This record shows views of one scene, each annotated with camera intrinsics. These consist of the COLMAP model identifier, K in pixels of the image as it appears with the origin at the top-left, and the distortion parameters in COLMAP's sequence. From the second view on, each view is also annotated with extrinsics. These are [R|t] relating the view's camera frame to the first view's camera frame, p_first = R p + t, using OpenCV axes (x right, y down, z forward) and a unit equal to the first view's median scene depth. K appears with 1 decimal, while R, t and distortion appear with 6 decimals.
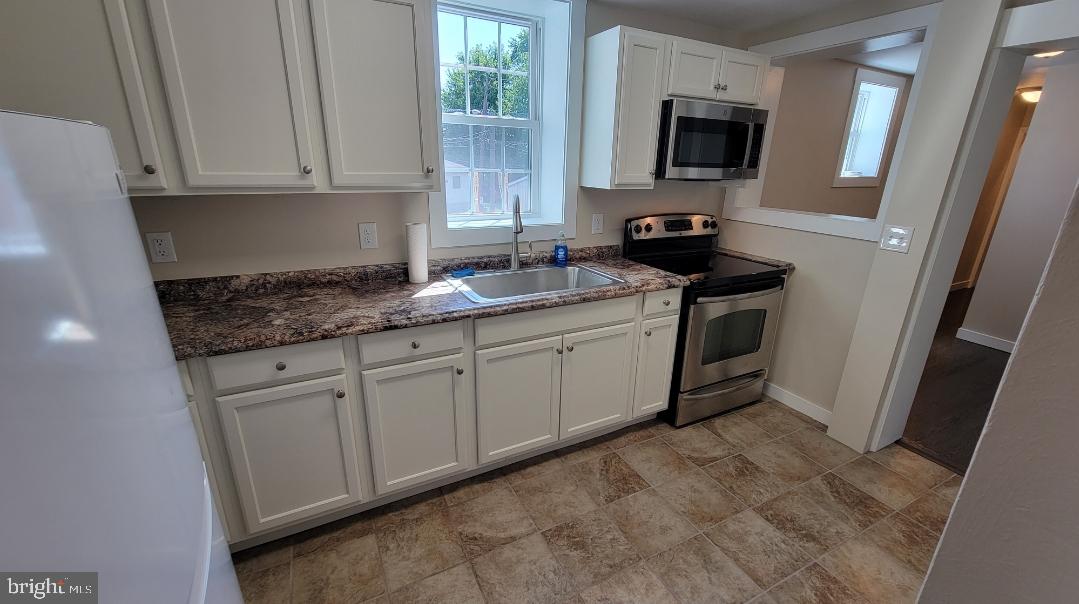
lens RADIAL K [[439.3, 0, 543.0], [0, 439.3, 305.9], [0, 0, 1]] dist [0.000062, 0.000118]
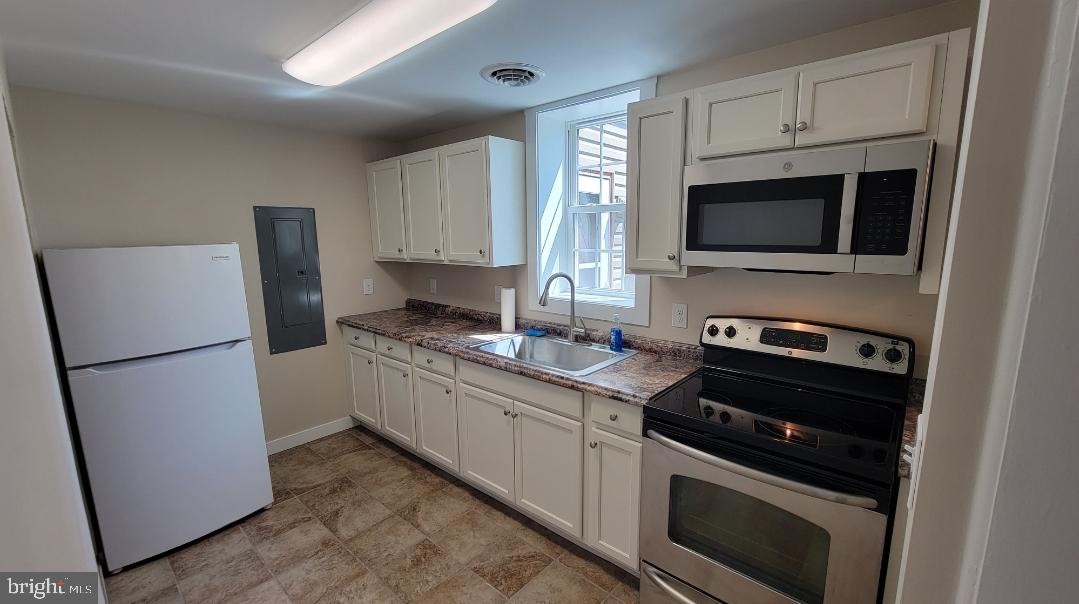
lens RADIAL K [[439.3, 0, 543.0], [0, 439.3, 305.9], [0, 0, 1]] dist [0.000062, 0.000118]
pose [[0.360165, 0.128981, -0.923929, 1.008055], [-0.271298, 0.962072, 0.028549, -0.200957], [0.892569, 0.240378, 0.381497, 0.576371]]
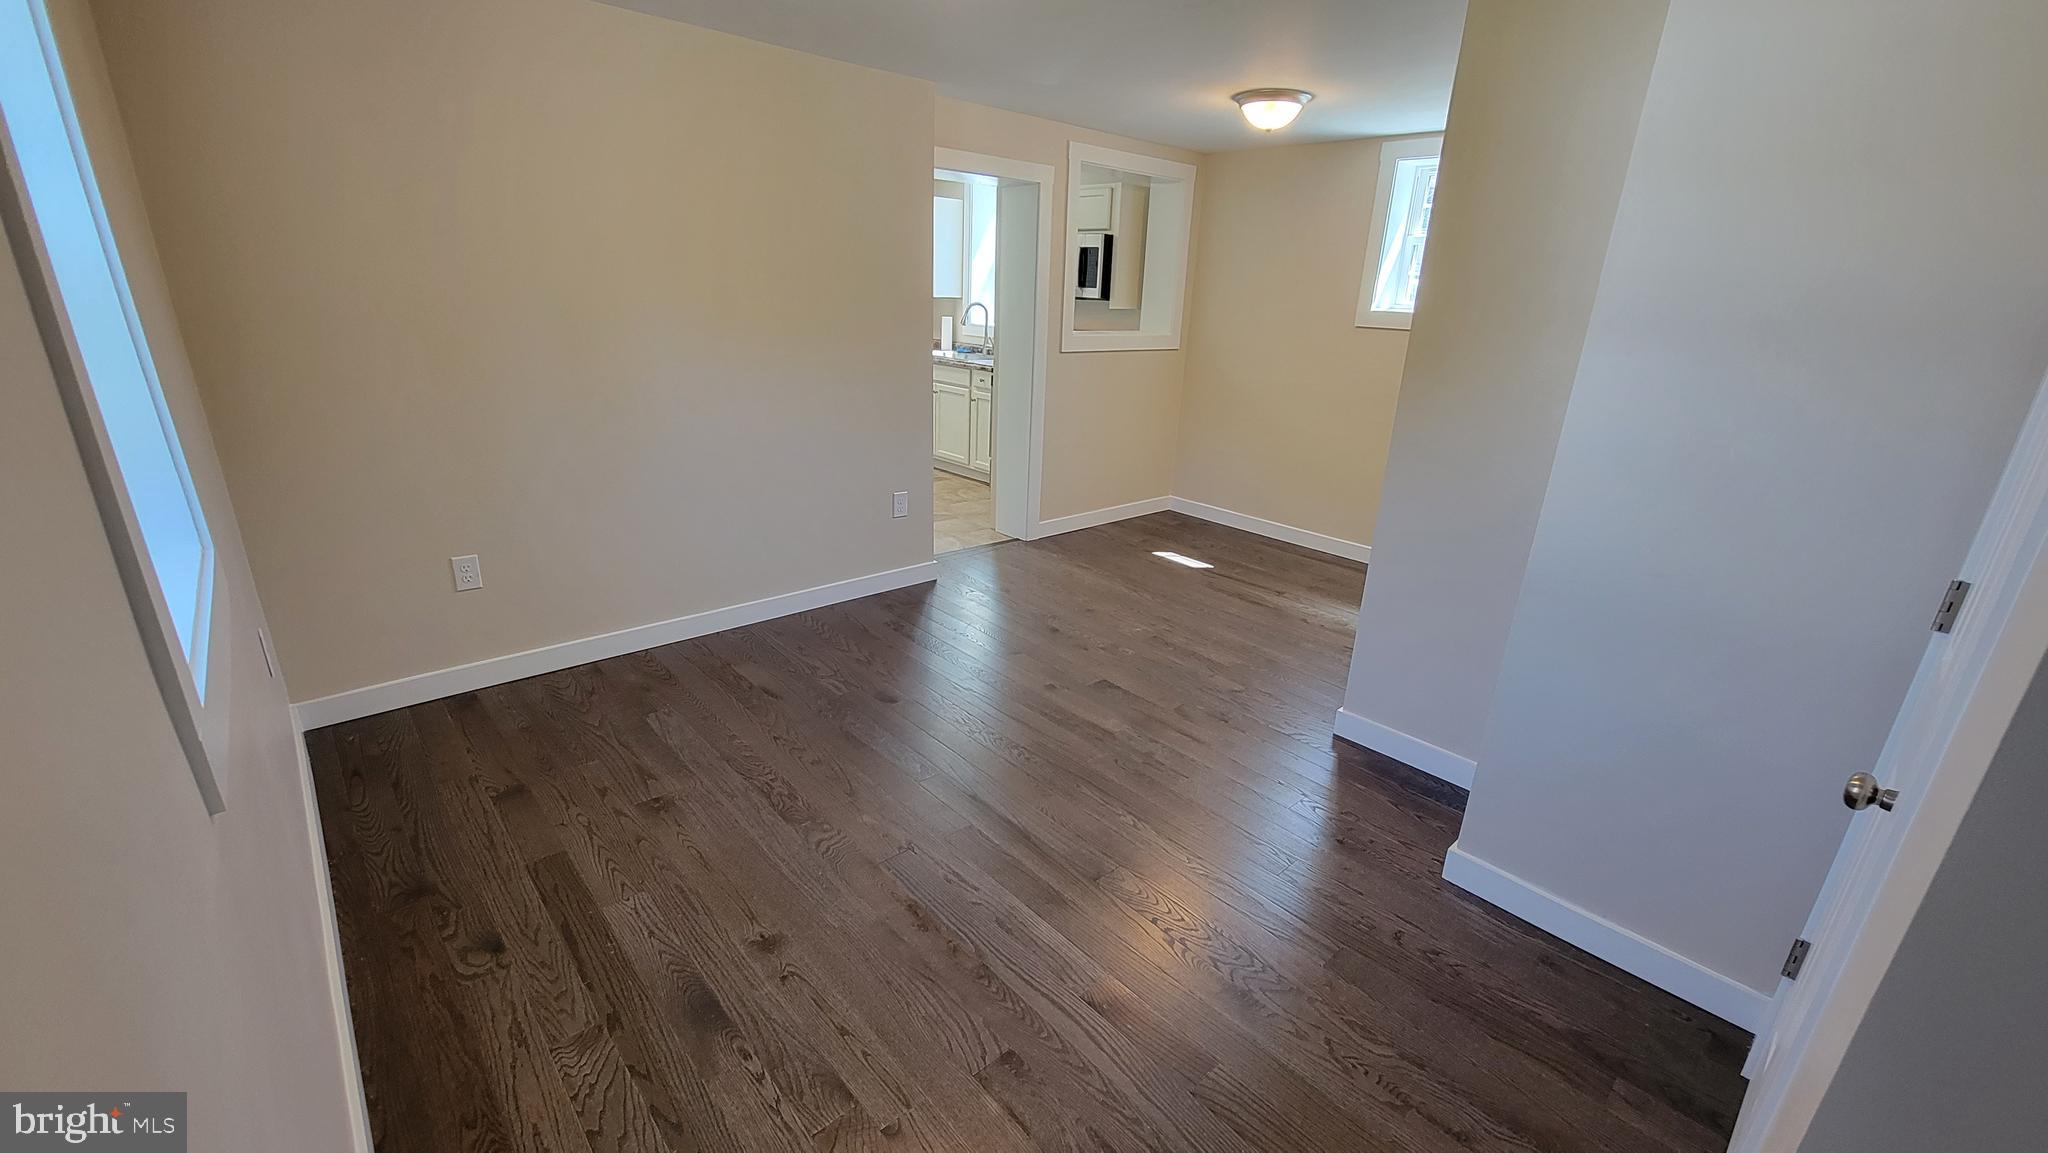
lens RADIAL K [[837.5, 0, 1034.6], [0, 837.5, 582.5], [0, 0, 1]] dist [-0.003059, -0.000440]
pose [[0.252098, 0.312662, -0.915800, 3.223038], [-0.332980, 0.916603, 0.221275, -0.066836], [0.908609, 0.249160, 0.335184, 0.439466]]
